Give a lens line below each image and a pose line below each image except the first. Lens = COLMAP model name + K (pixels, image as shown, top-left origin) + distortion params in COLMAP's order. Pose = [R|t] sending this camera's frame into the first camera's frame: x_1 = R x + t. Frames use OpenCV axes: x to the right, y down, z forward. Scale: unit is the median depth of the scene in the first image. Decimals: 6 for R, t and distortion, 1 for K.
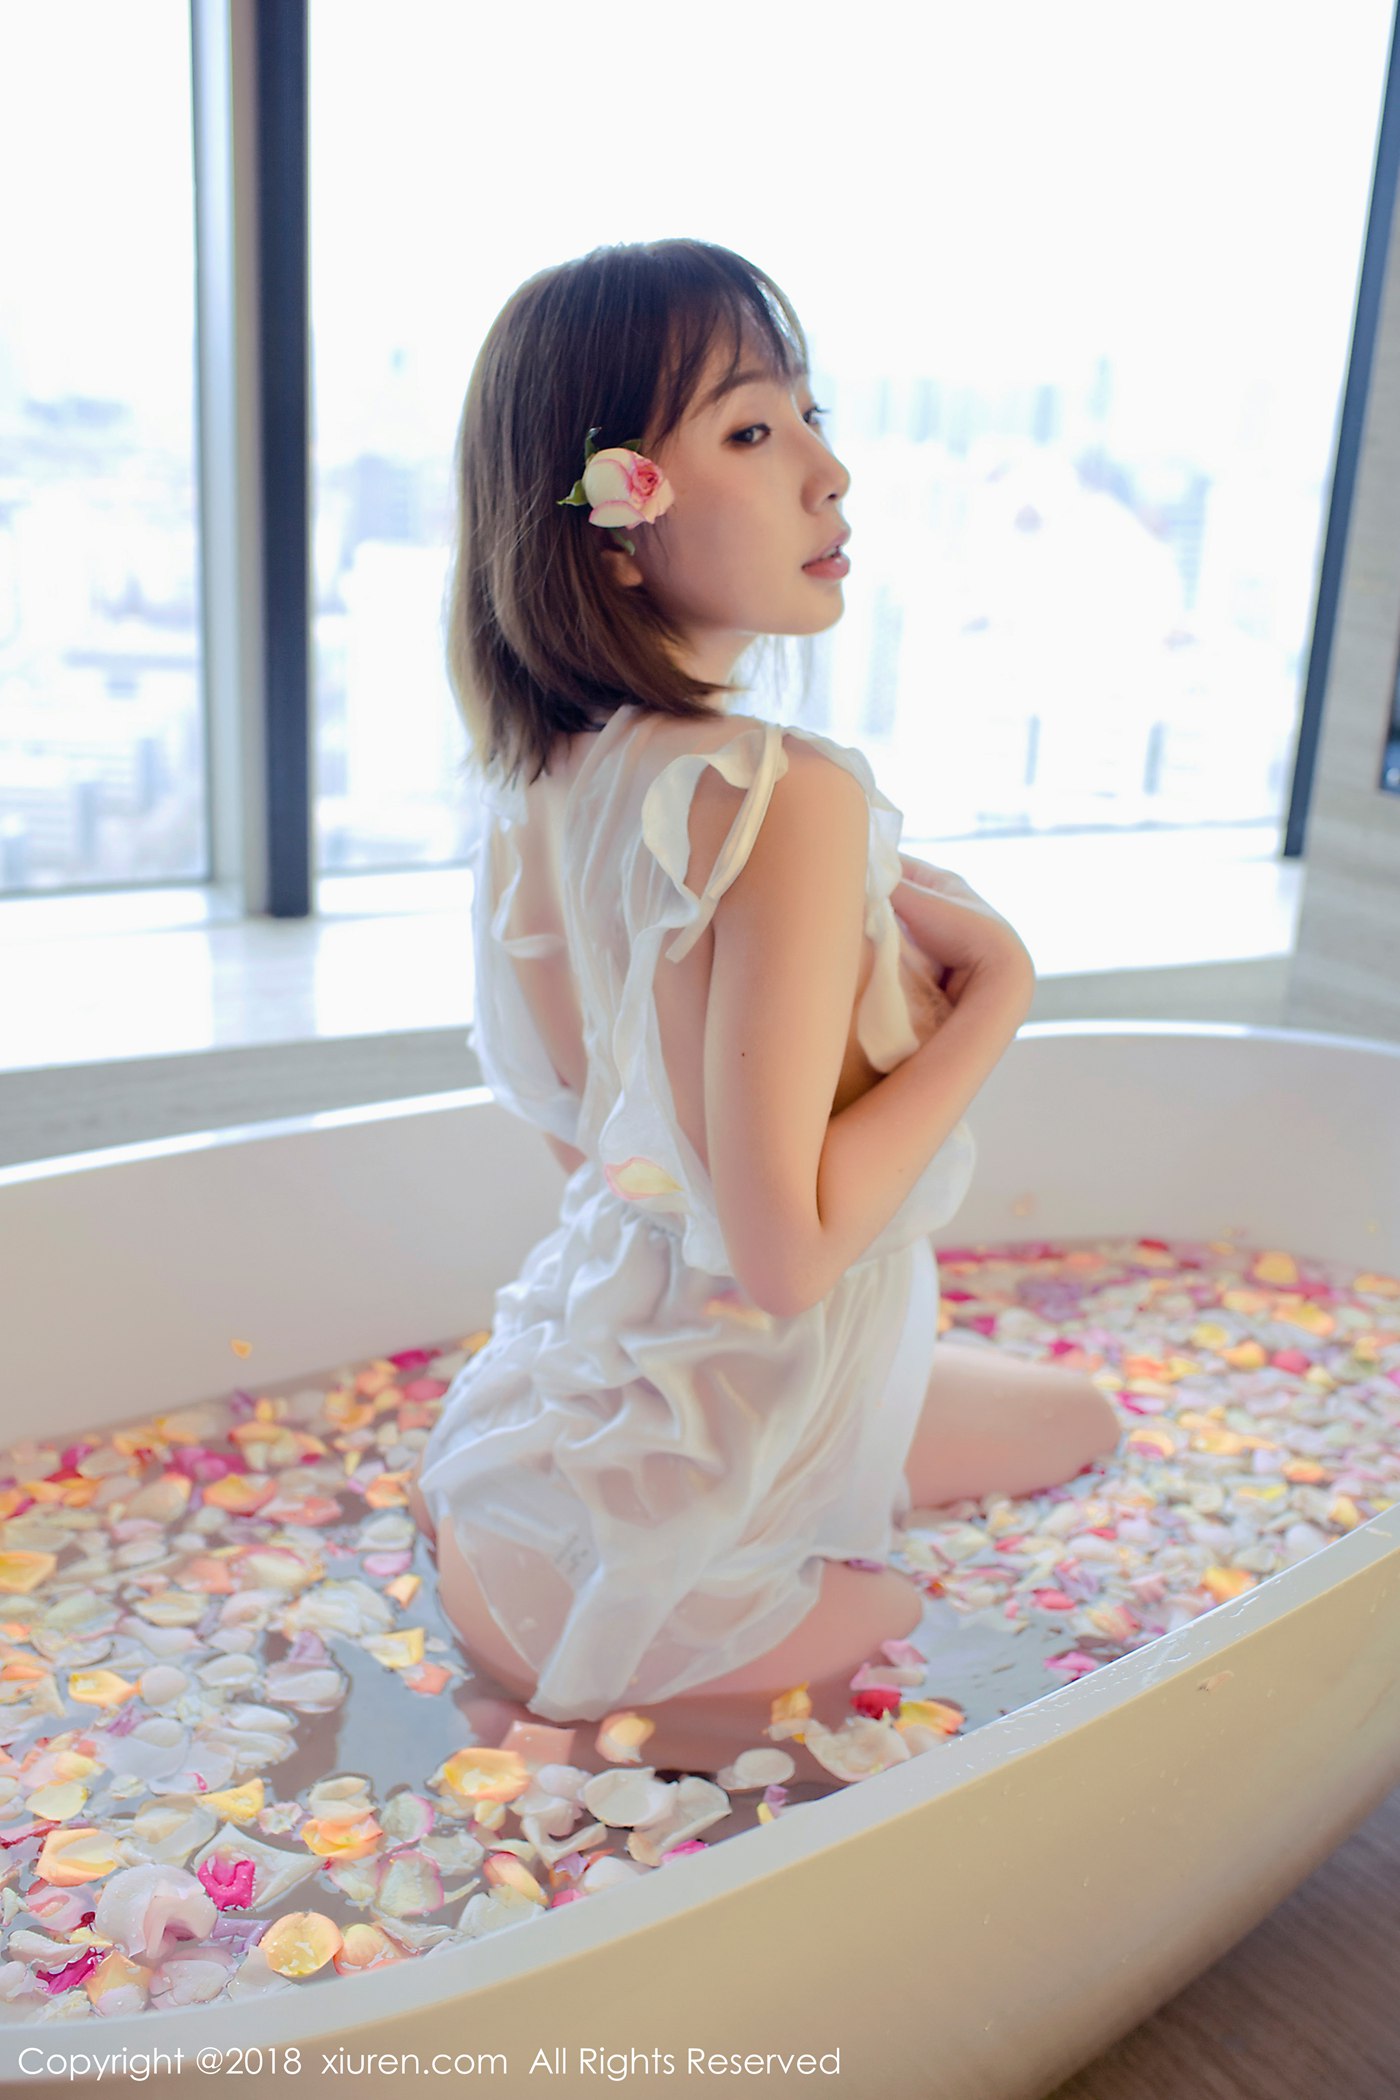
lens RADIAL K [[2186.7, 0, 700.0], [0, 2186.7, 1050.0], [0, 0, 1]] dist [-0.142871, 0.001441]
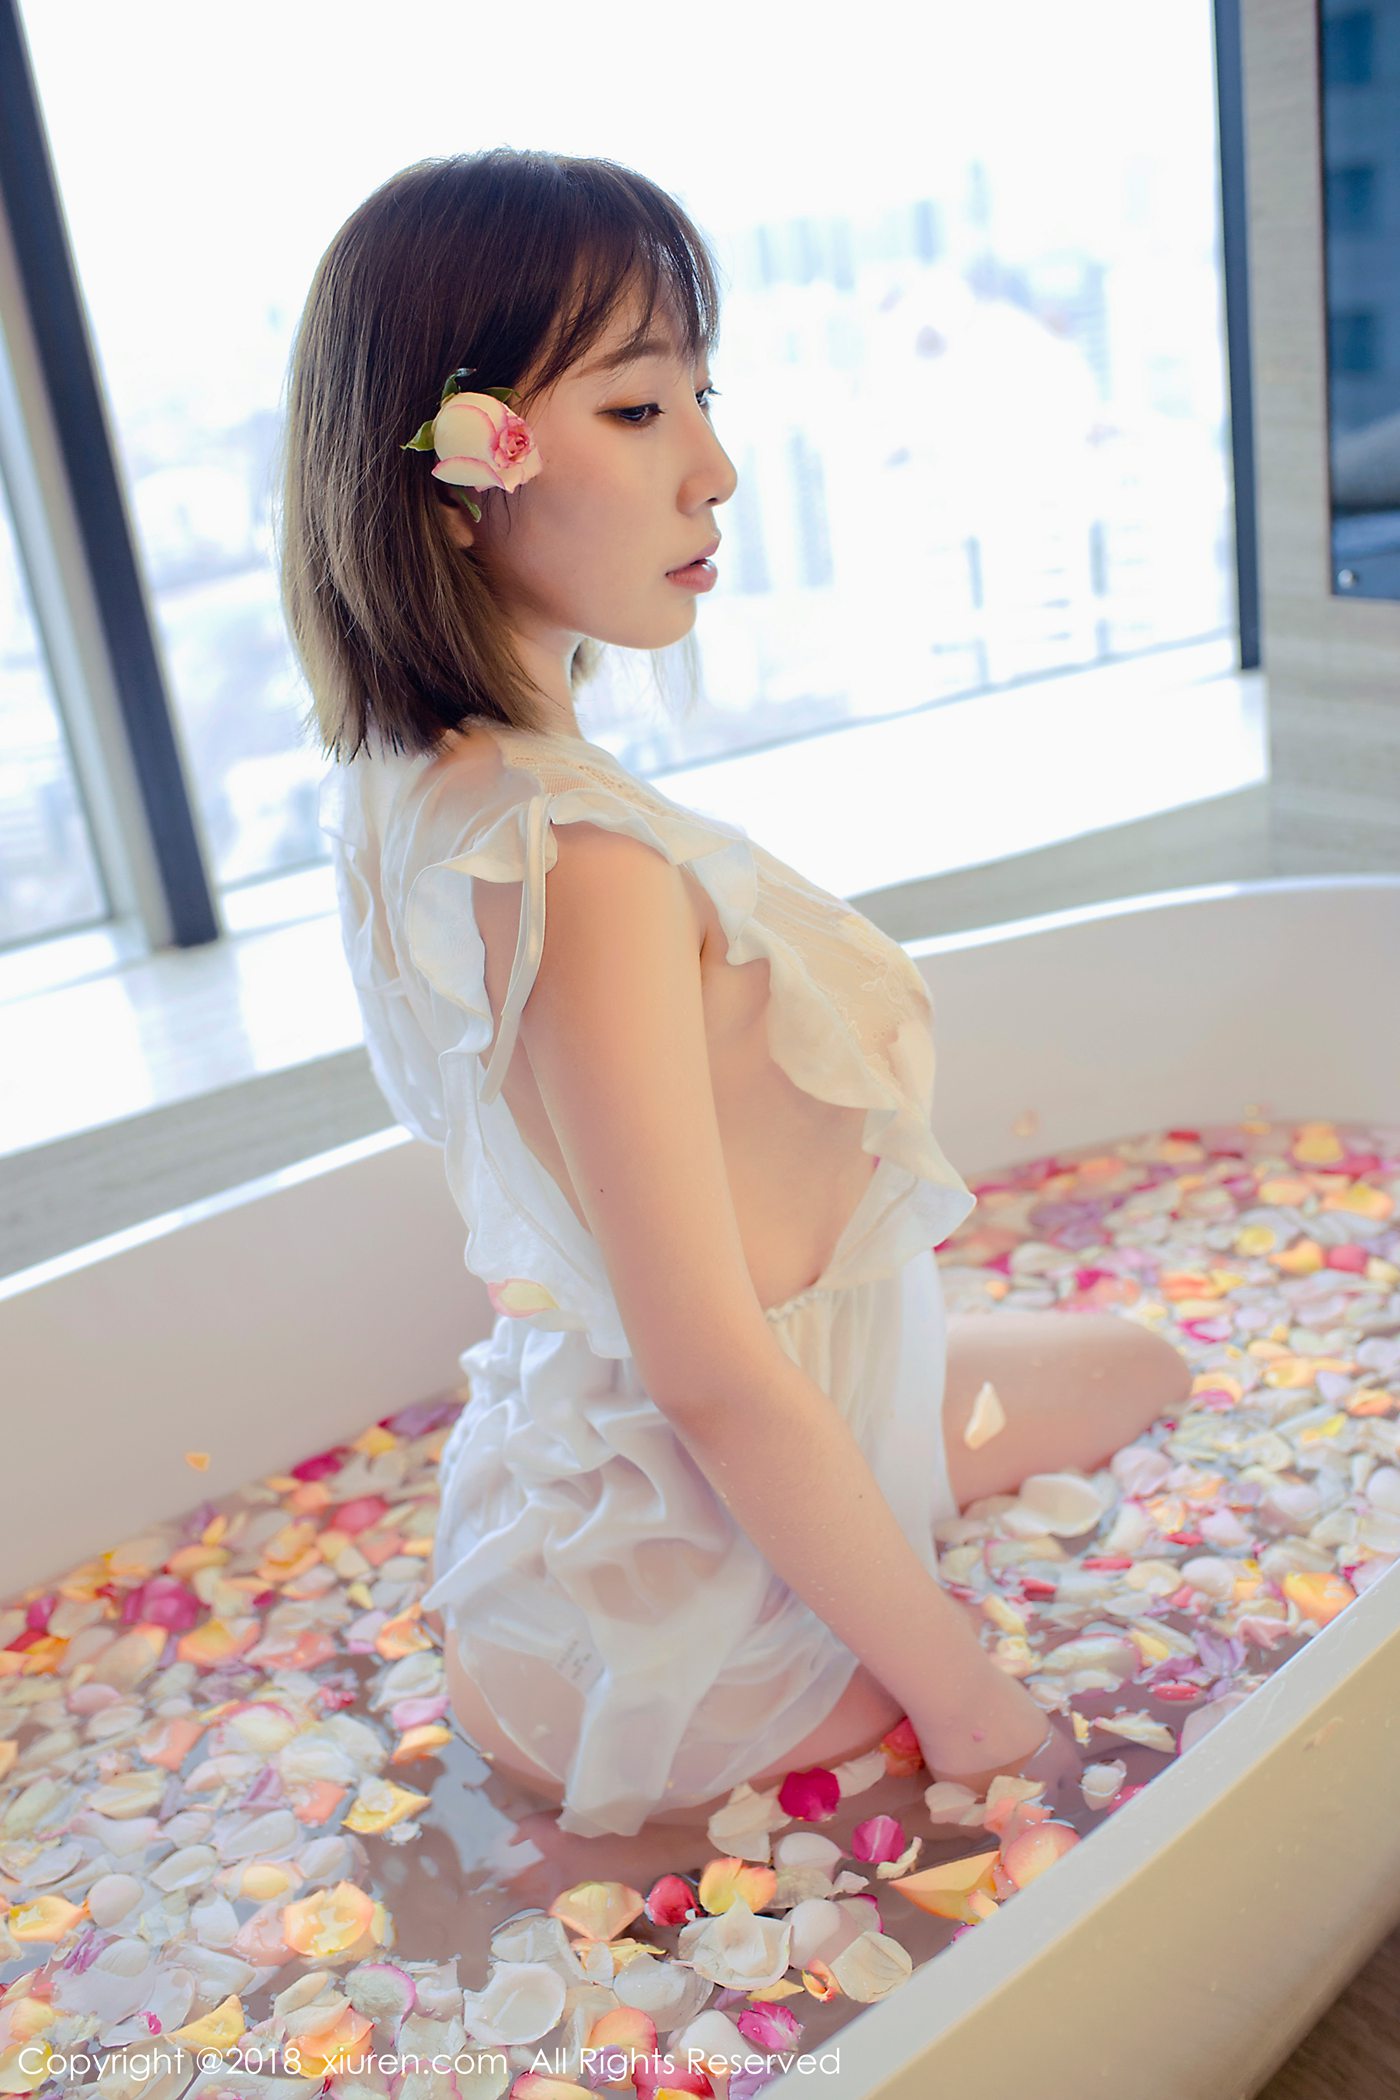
lens RADIAL K [[2186.7, 0, 700.0], [0, 2186.7, 1050.0], [0, 0, 1]] dist [-0.142871, 0.001441]
pose [[0.982265, -0.187084, -0.012446, 0.033256], [0.187487, 0.980772, 0.054183, -0.036197], [0.002070, -0.055556, 0.998453, 0.096003]]
